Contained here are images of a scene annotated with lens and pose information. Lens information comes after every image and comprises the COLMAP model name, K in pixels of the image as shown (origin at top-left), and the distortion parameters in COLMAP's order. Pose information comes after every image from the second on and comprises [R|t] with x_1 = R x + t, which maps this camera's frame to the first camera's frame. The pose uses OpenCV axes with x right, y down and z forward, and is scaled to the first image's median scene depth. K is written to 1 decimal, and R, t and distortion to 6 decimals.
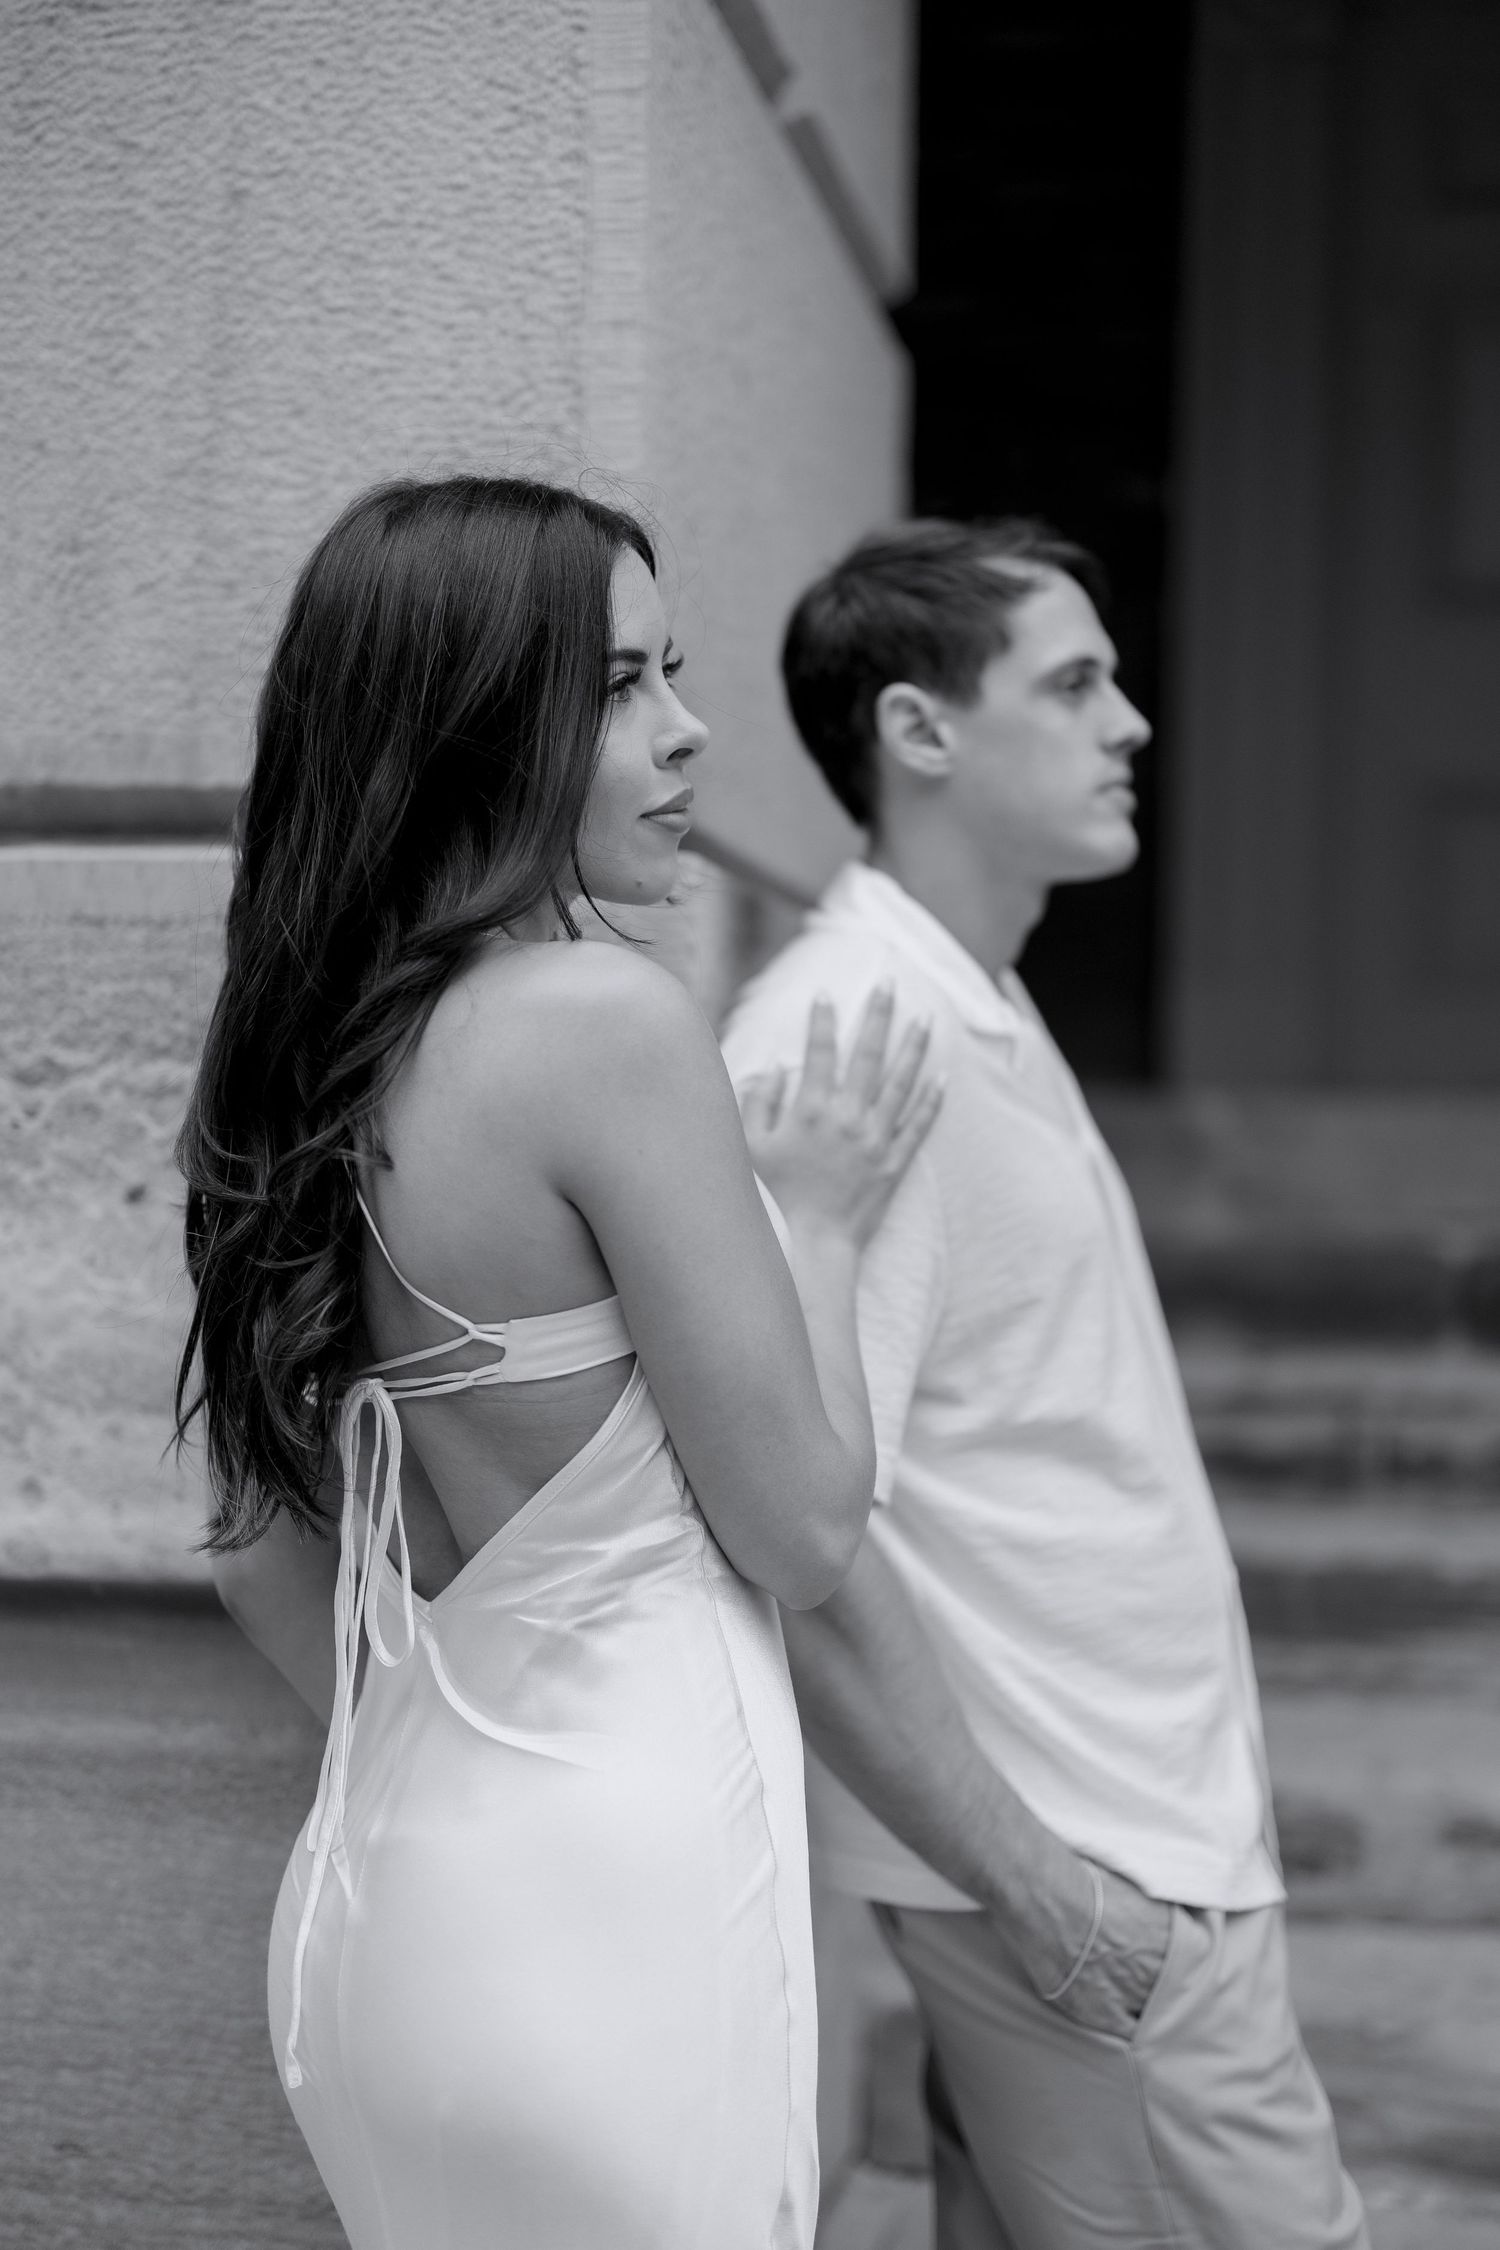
lens RADIAL K [[3451.6, 0, 718.9], [0, 3451.6, 1121.5], [0, 0, 1]] dist [0.014813, -0.074726]
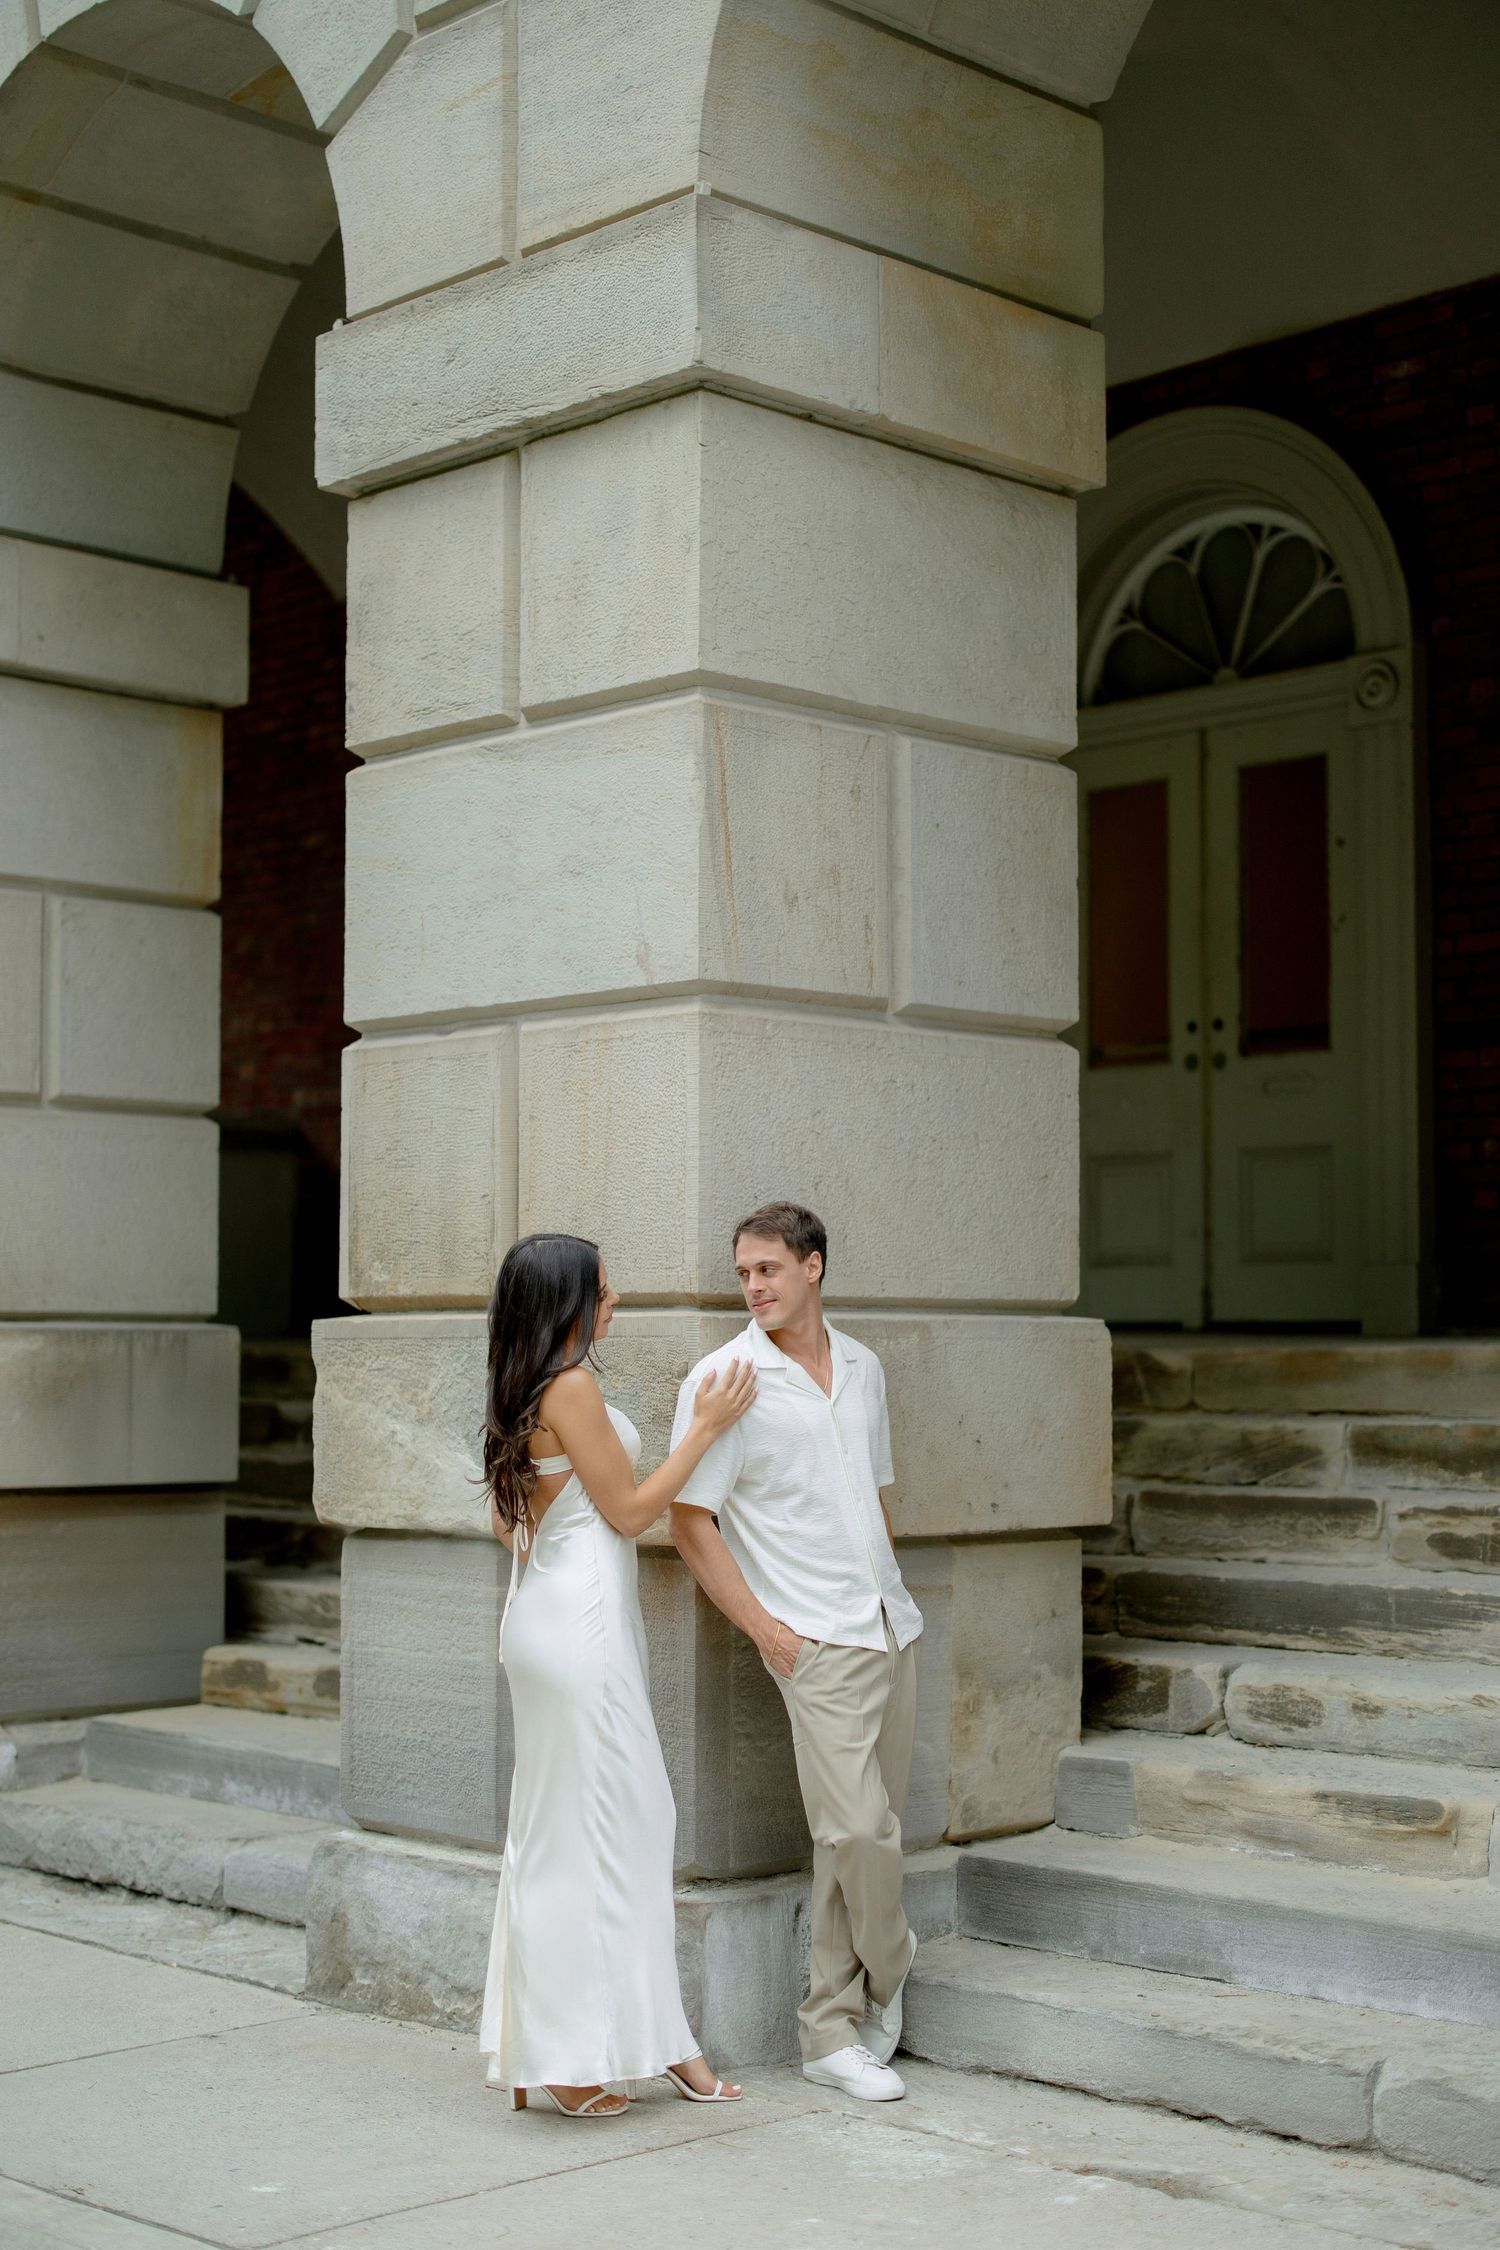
lens RADIAL K [[3234.5, 0, 754.1], [0, 3234.5, 1159.7], [0, 0, 1]] dist [0.034402, 0.028002]
pose [[0.815358, -0.051141, -0.576694, 1.728062], [0.022176, 0.998119, -0.057158, -0.046364], [0.578532, 0.033816, 0.814958, -1.395131]]
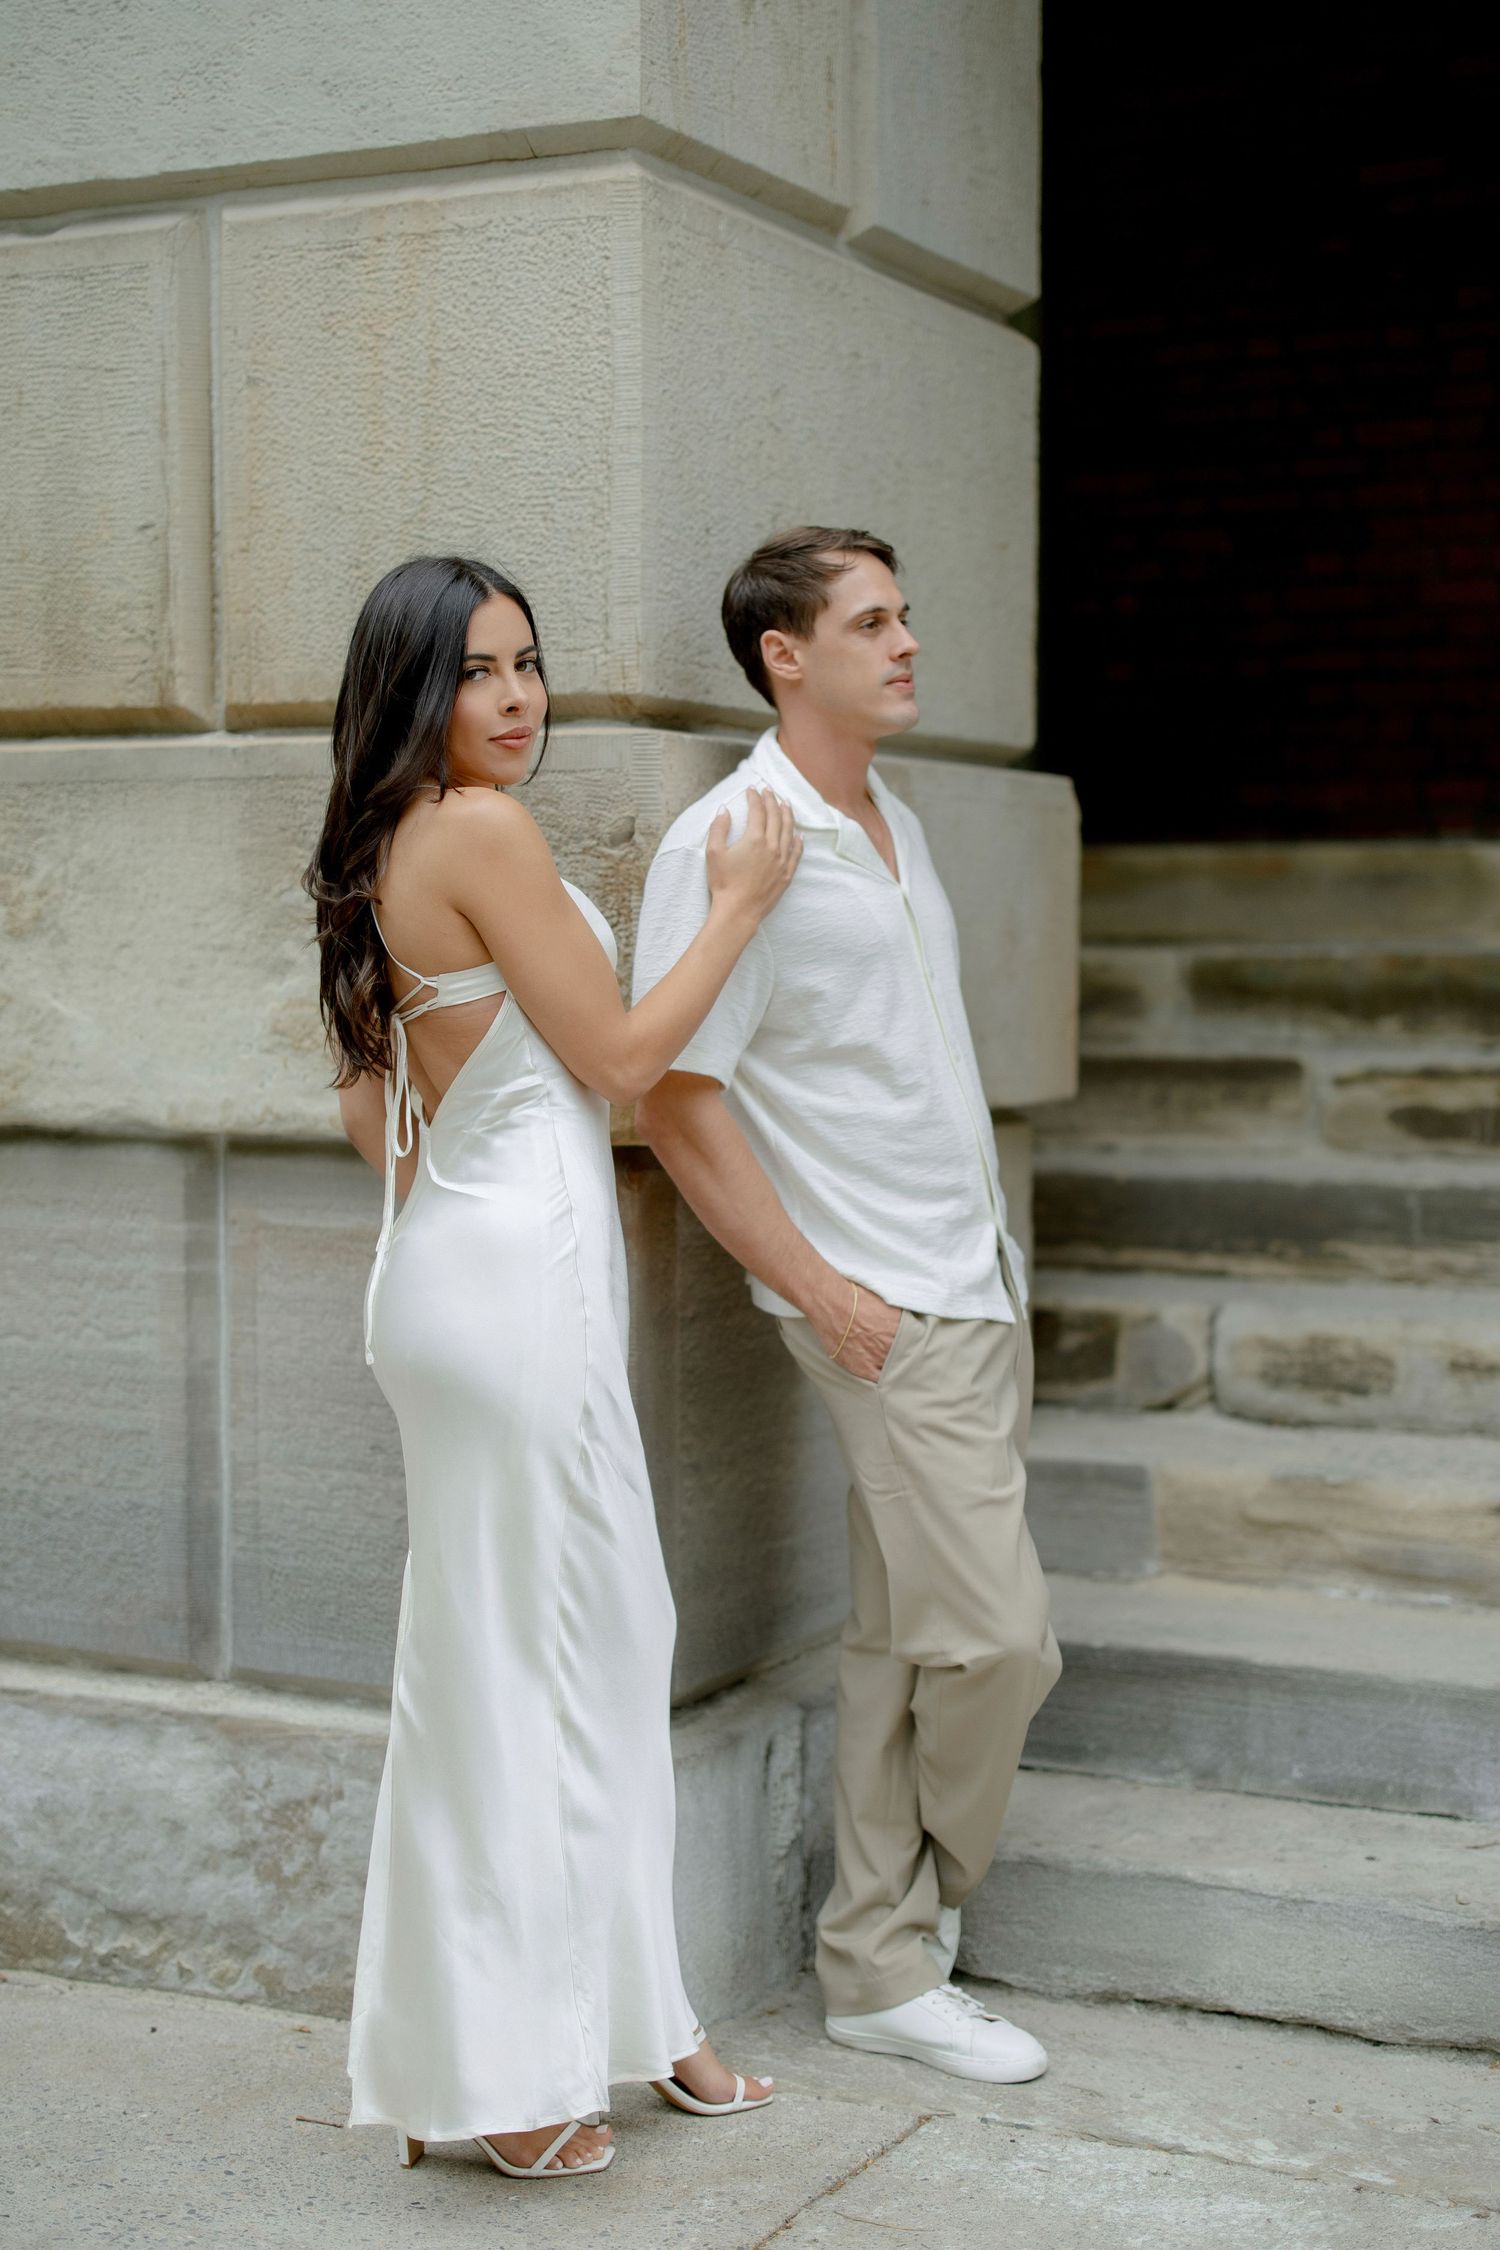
lens RADIAL K [[3362.8, 0, 758.9], [0, 3362.8, 1133.5], [0, 0, 1]] dist [0.021358, 0.071121]
pose [[0.961617, 0.001765, -0.274390, 0.503033], [0.018145, 0.997382, 0.070005, 0.009366], [0.273795, -0.072296, 0.959067, -0.651718]]
